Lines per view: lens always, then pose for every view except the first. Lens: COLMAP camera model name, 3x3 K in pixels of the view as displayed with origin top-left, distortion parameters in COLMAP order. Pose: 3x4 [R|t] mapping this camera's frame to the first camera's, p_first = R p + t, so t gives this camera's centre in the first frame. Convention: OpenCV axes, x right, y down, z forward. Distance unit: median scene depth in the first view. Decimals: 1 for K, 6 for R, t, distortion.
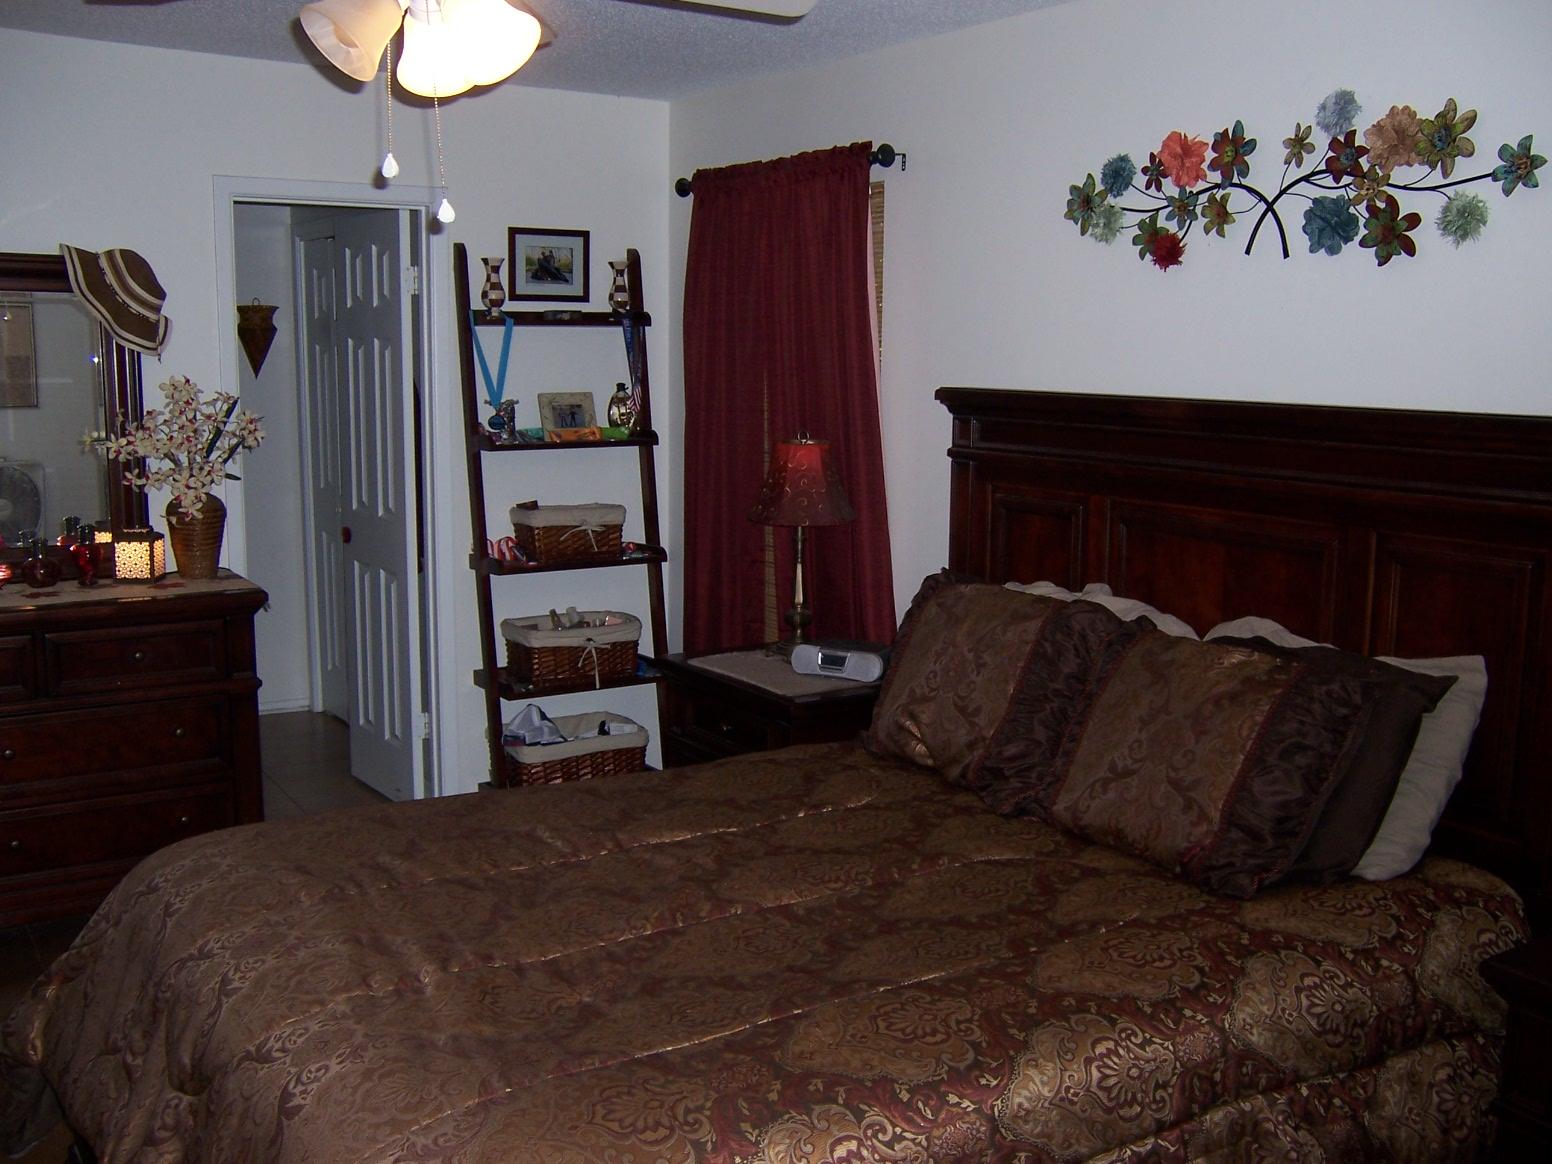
lens RADIAL K [[1559.1, 0, 795.5], [0, 1559.1, 616.1], [0, 0, 1]] dist [-0.144436, 0.231054]
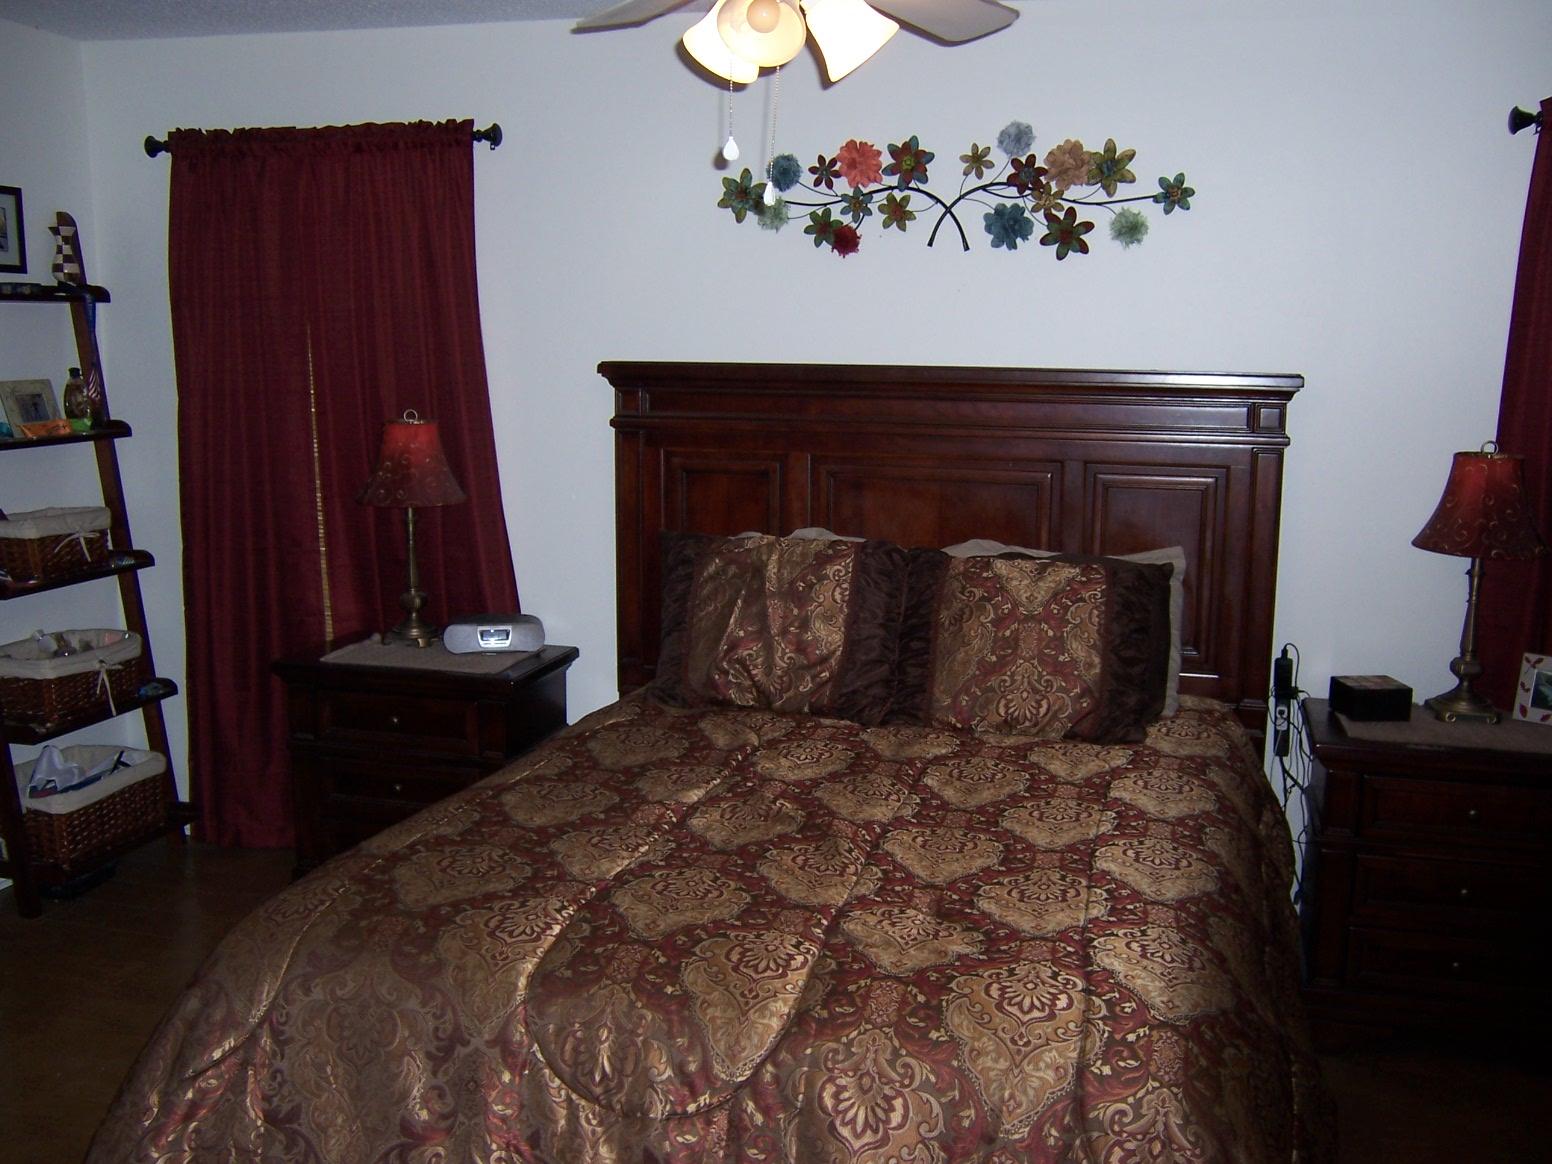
lens RADIAL K [[1559.1, 0, 795.5], [0, 1559.1, 616.1], [0, 0, 1]] dist [-0.144436, 0.231054]
pose [[0.750634, -0.123024, 0.649164, -0.609596], [0.111207, 0.992020, 0.059408, -0.027891], [-0.651293, 0.027598, 0.758325, 0.140791]]
